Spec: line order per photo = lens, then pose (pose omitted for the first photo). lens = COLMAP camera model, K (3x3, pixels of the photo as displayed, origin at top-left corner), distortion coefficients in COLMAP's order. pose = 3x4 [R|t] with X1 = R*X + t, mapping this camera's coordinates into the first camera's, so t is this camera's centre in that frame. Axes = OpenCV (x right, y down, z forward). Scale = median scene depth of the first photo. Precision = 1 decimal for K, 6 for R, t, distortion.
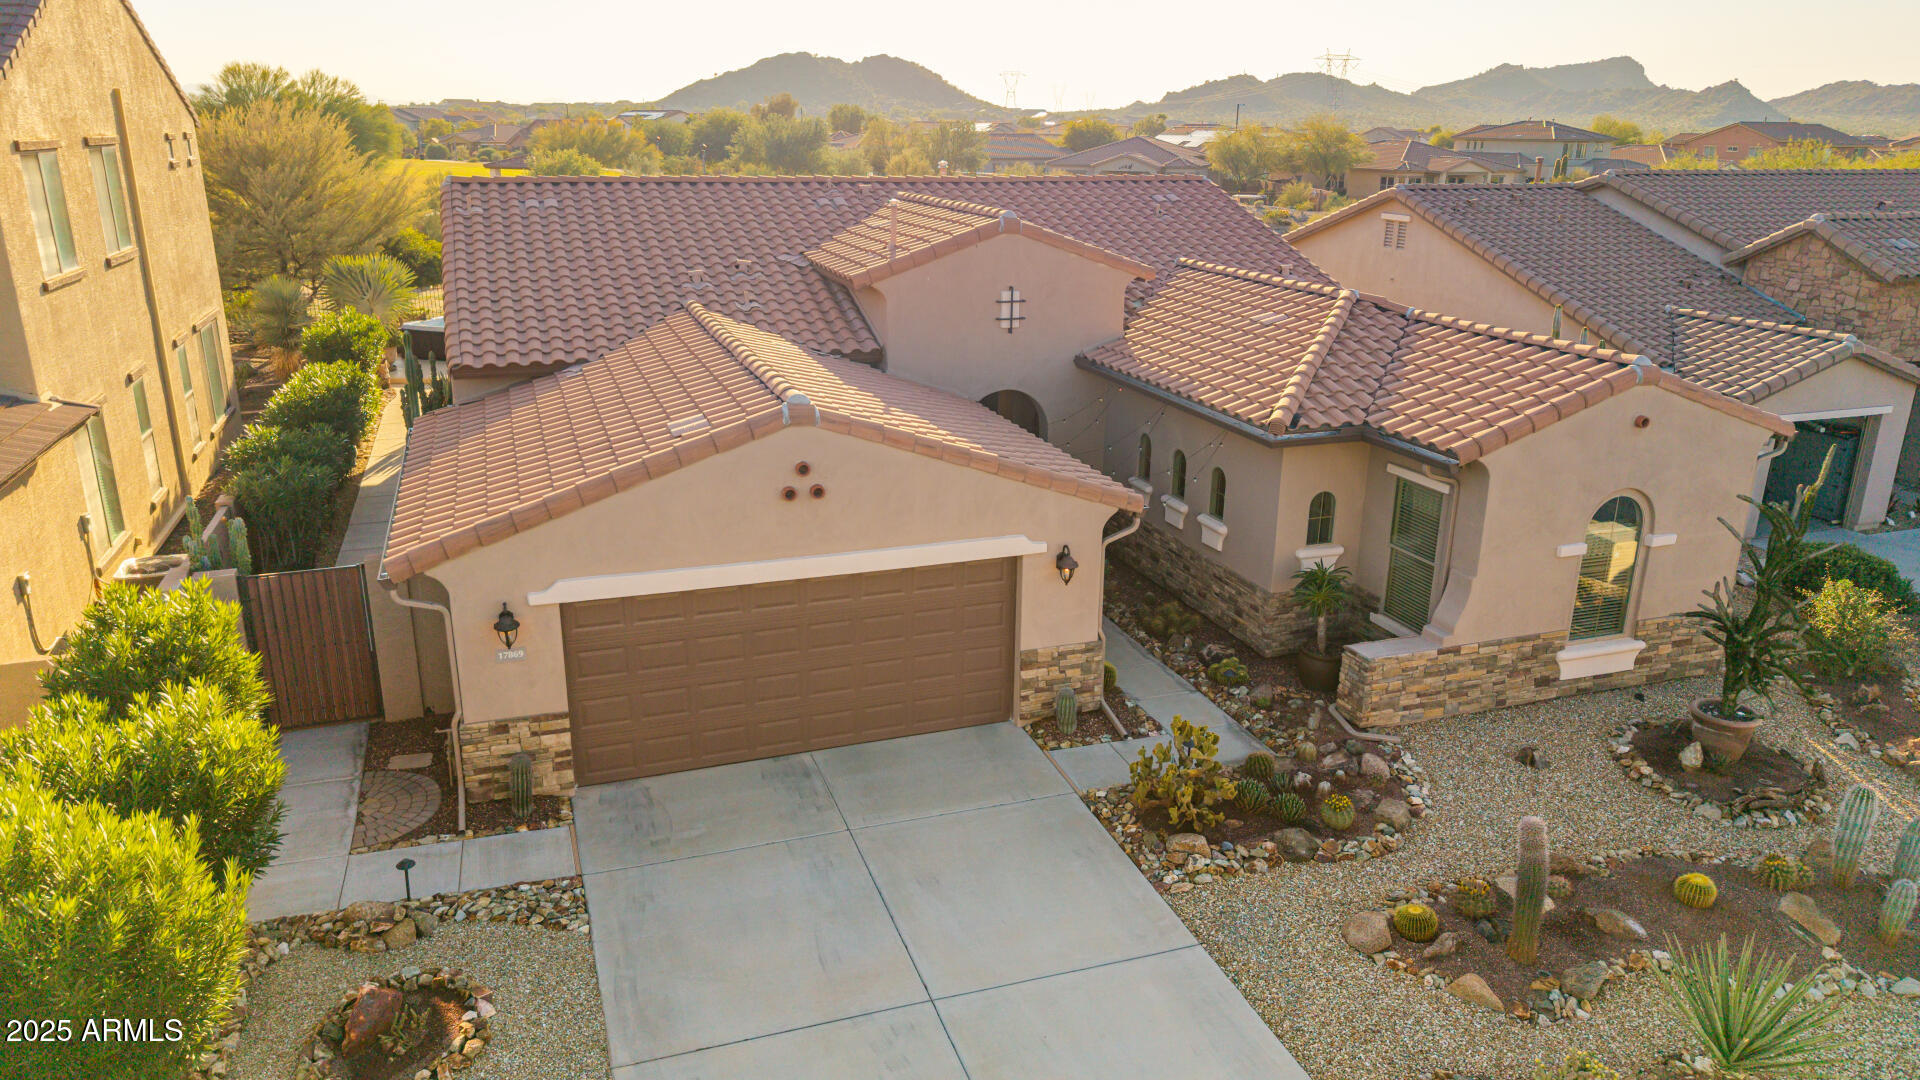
lens RADIAL K [[1296.3, 0, 962.5], [0, 1296.3, 532.9], [0, 0, 1]] dist [0.021199, -0.021357]
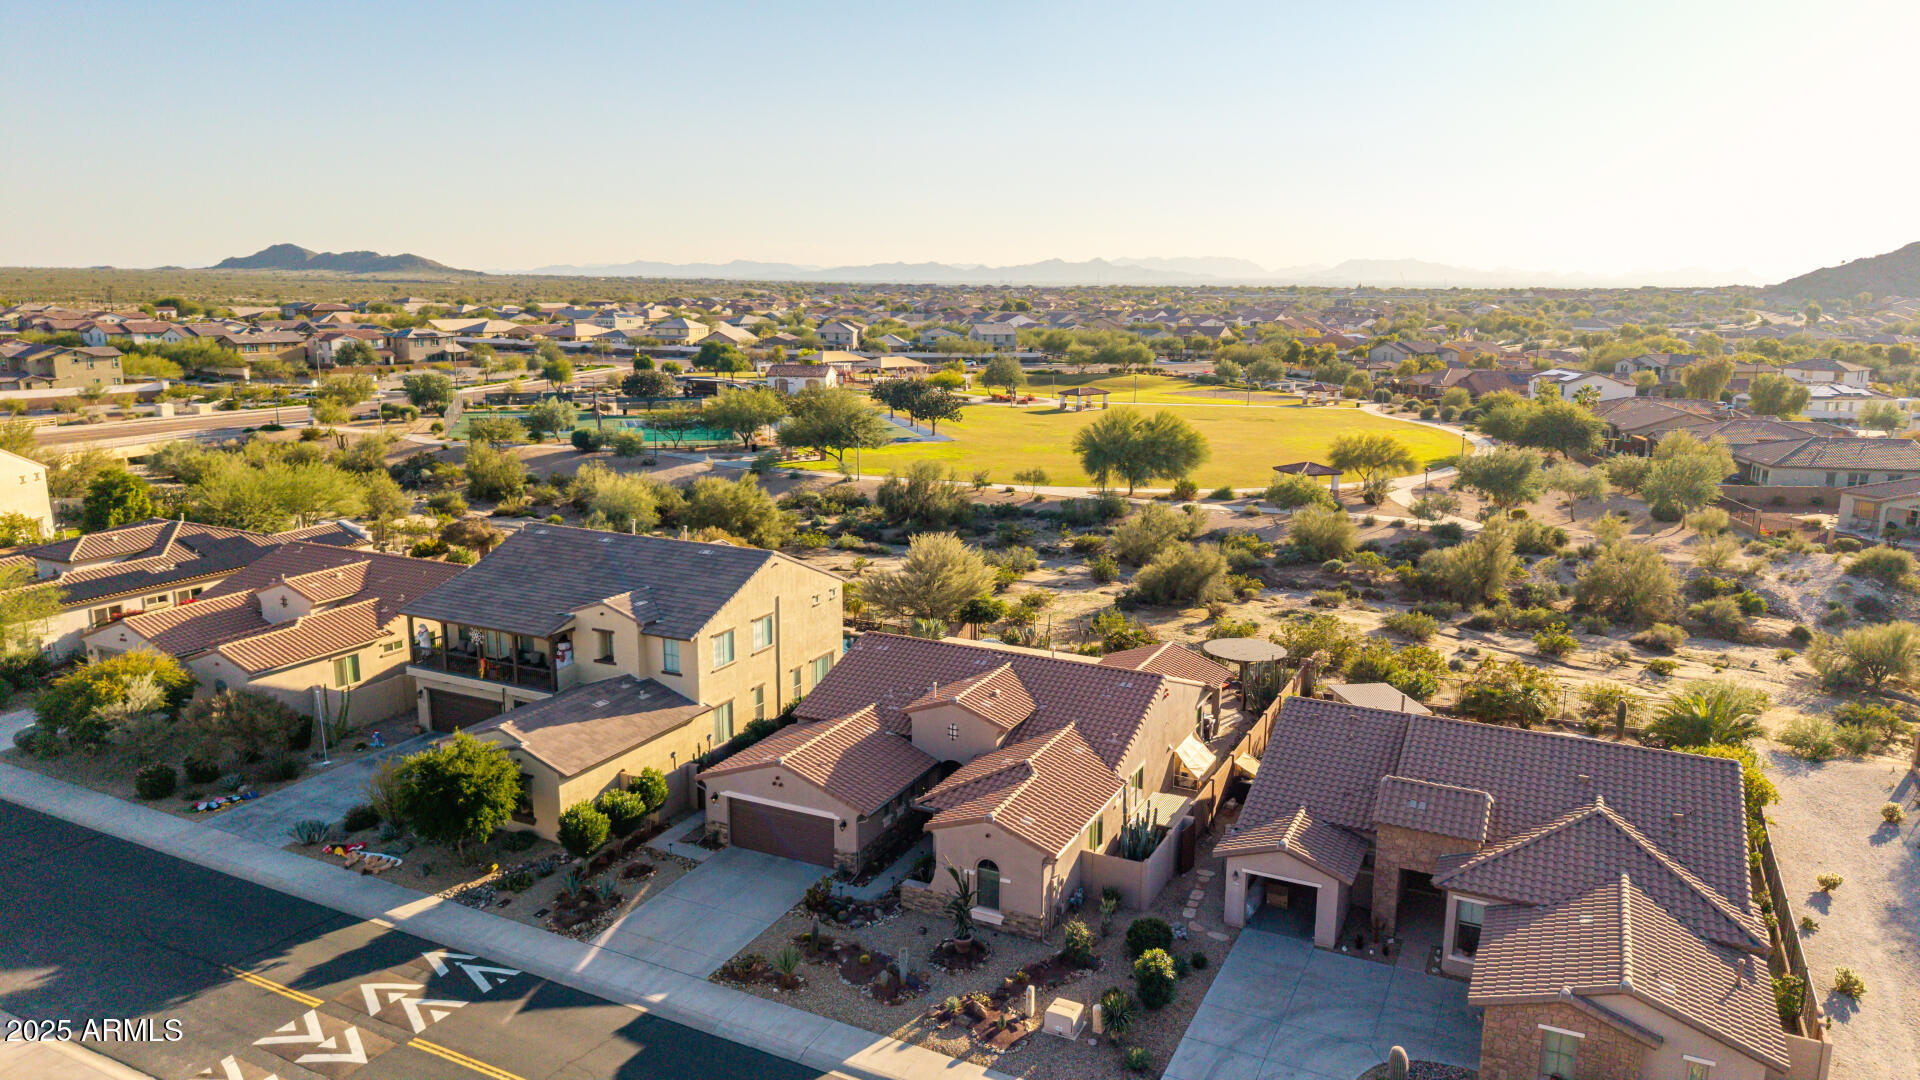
lens RADIAL K [[1279.9, 0, 954.2], [0, 1279.9, 542.9], [0, 0, 1]] dist [0.020942, -0.006517]
pose [[0.698236, 0.139048, -0.702234, 2.443285], [-0.217771, 0.975721, -0.023331, -0.658683], [0.681940, 0.169217, 0.711564, -1.254723]]
